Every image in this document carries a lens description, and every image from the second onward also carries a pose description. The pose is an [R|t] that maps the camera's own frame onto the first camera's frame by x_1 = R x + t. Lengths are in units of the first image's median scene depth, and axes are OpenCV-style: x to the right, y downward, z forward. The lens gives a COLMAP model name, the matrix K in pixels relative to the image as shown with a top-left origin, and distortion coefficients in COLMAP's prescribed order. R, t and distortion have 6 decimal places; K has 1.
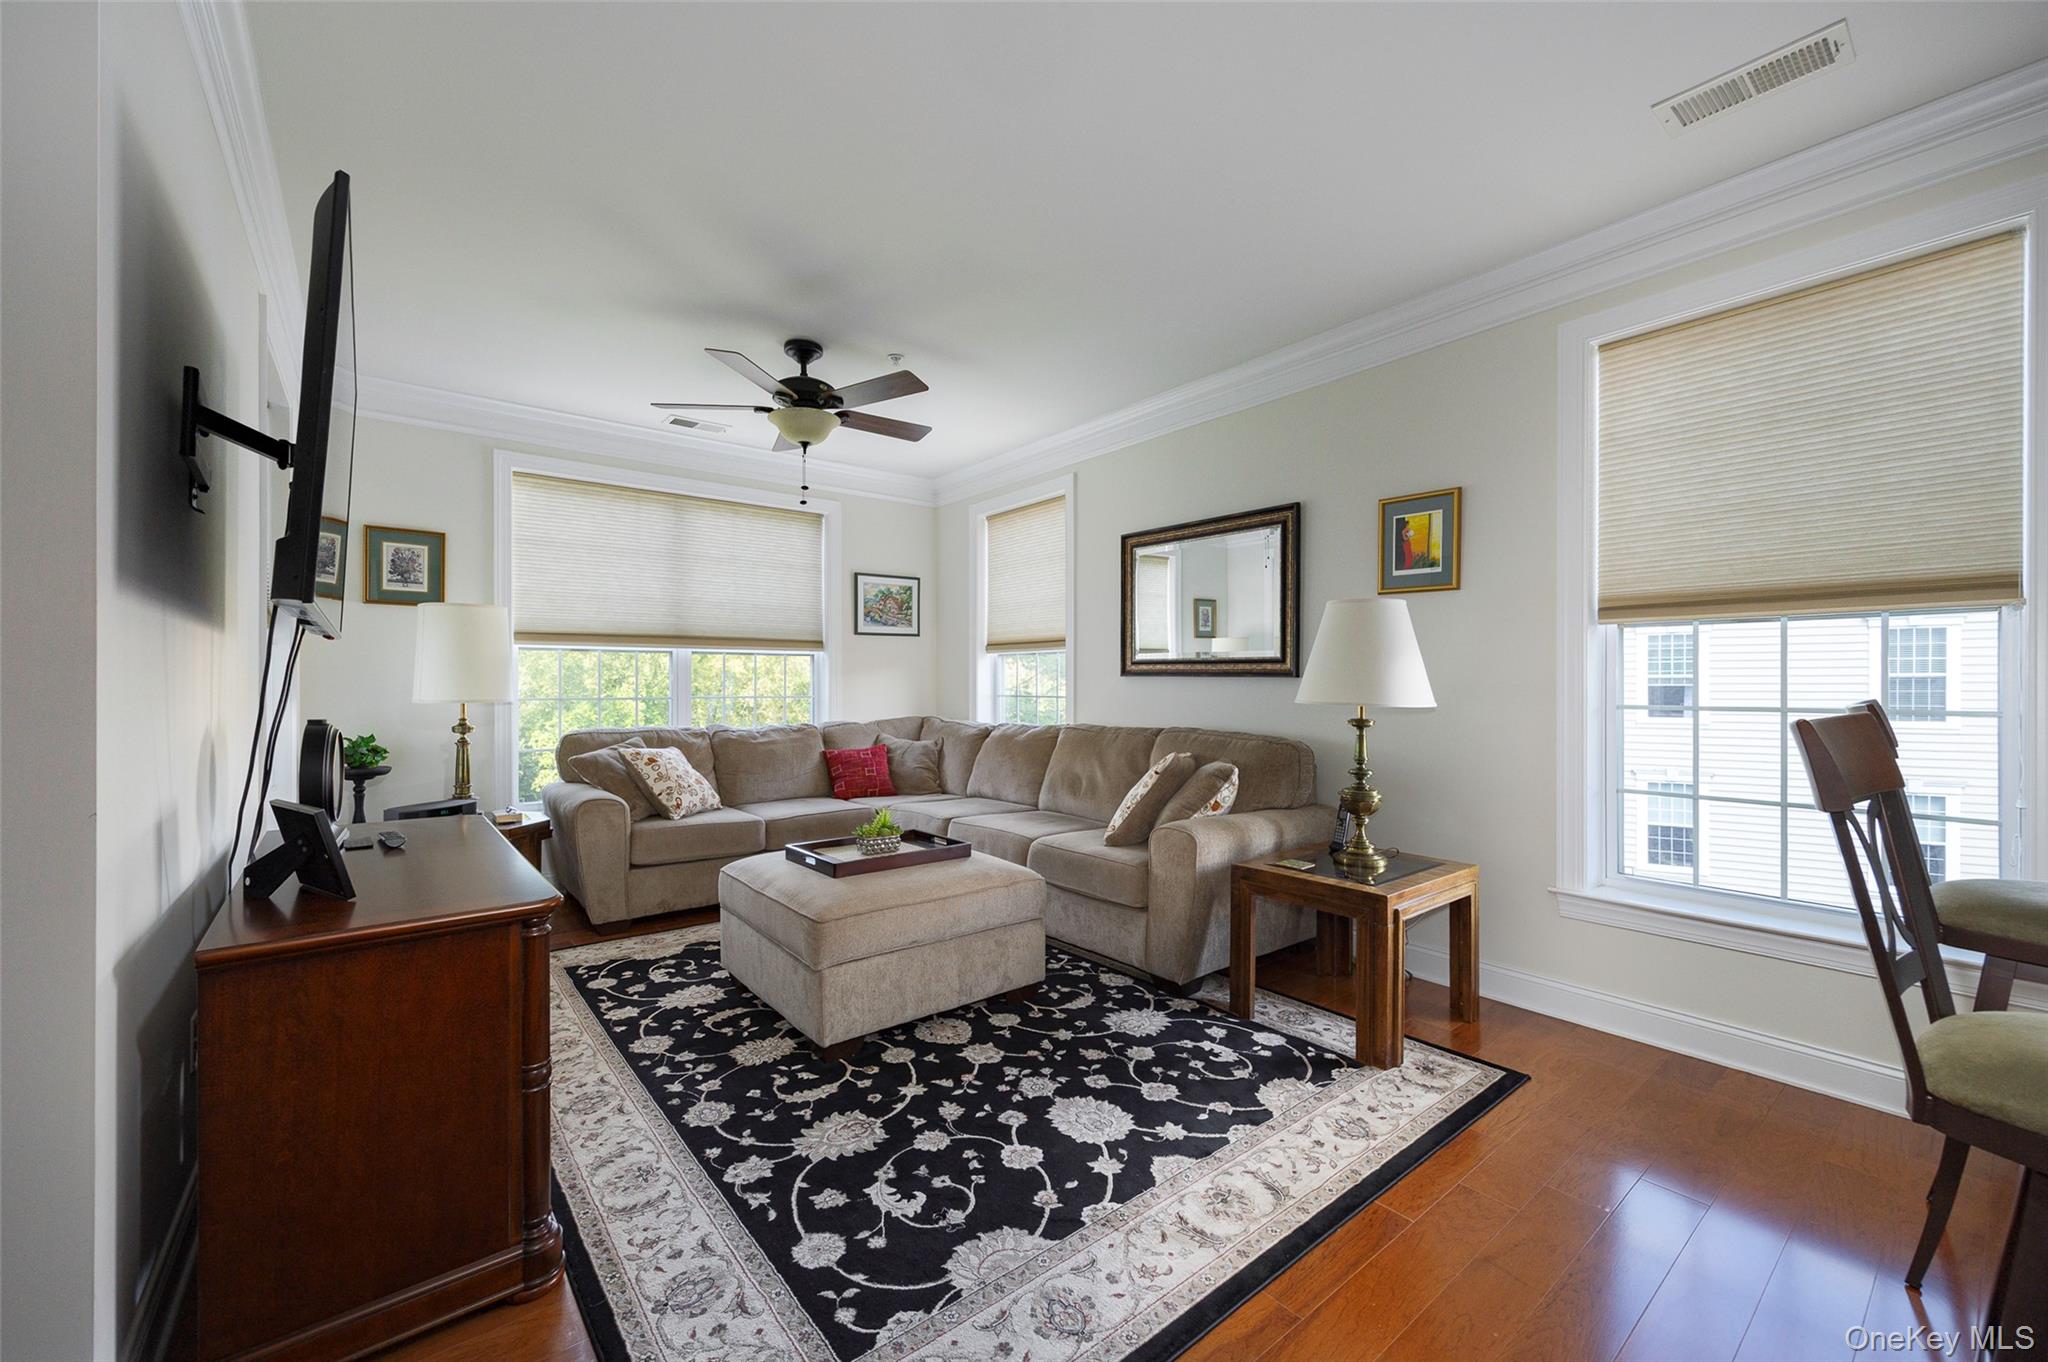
lens RADIAL K [[804.3, 0, 1031.1], [0, 804.3, 683.4], [0, 0, 1]] dist [0.002227, 0.000183]
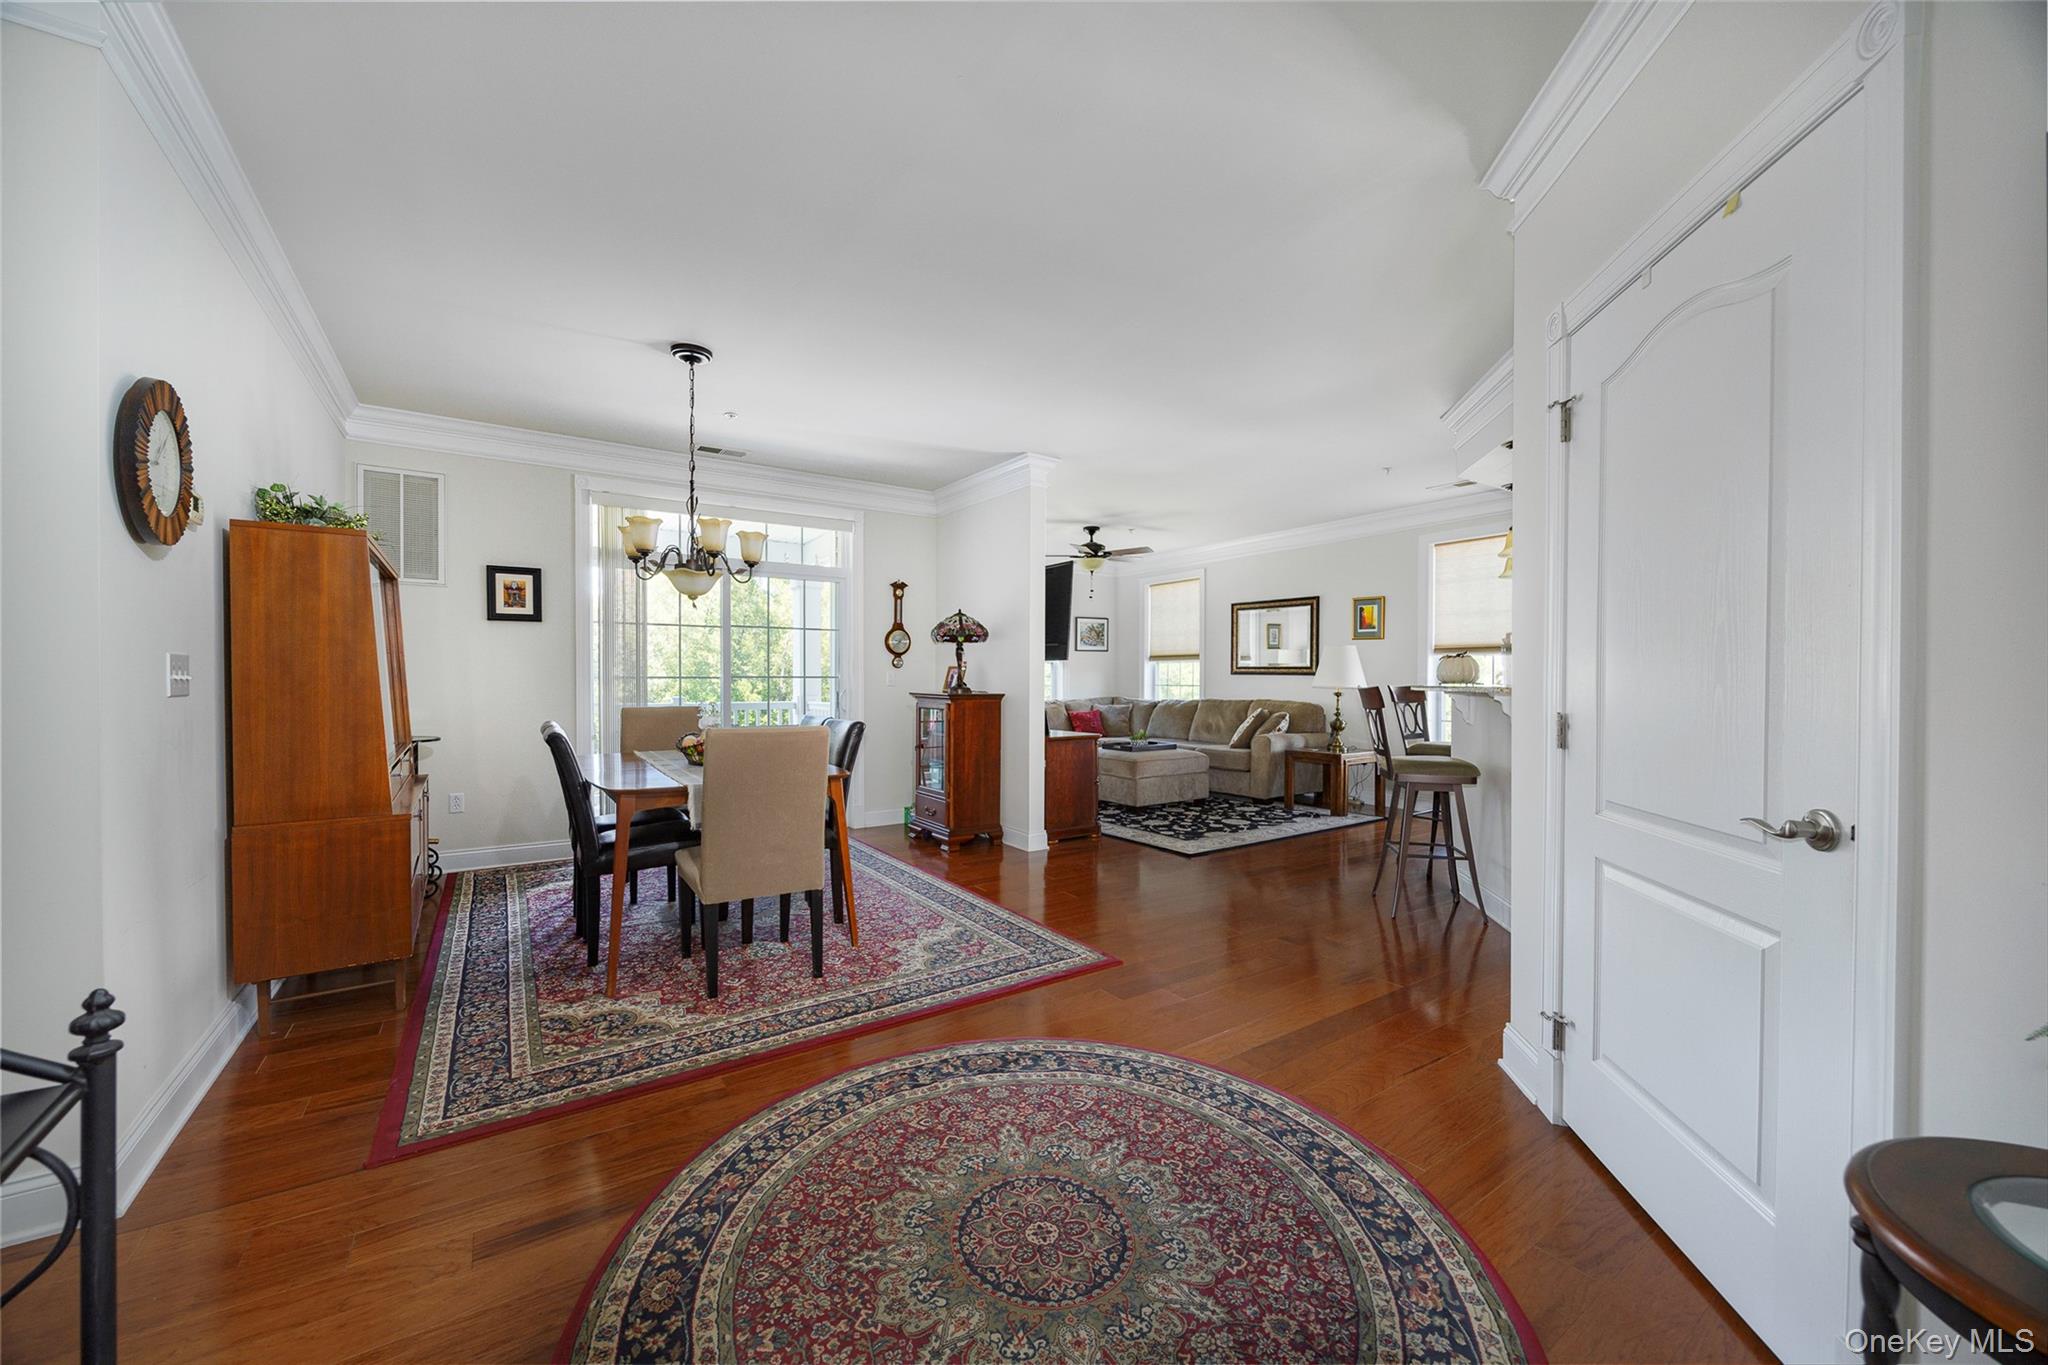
lens RADIAL K [[804.3, 0, 1016.5], [0, 804.3, 676.1], [0, 0, 1]] dist [0.002227, 0.000183]
pose [[0.995520, 0.001321, -0.094541, -0.279790], [-0.001652, 0.999993, -0.003421, 0.002903], [0.094536, 0.003561, 0.995515, -1.264204]]
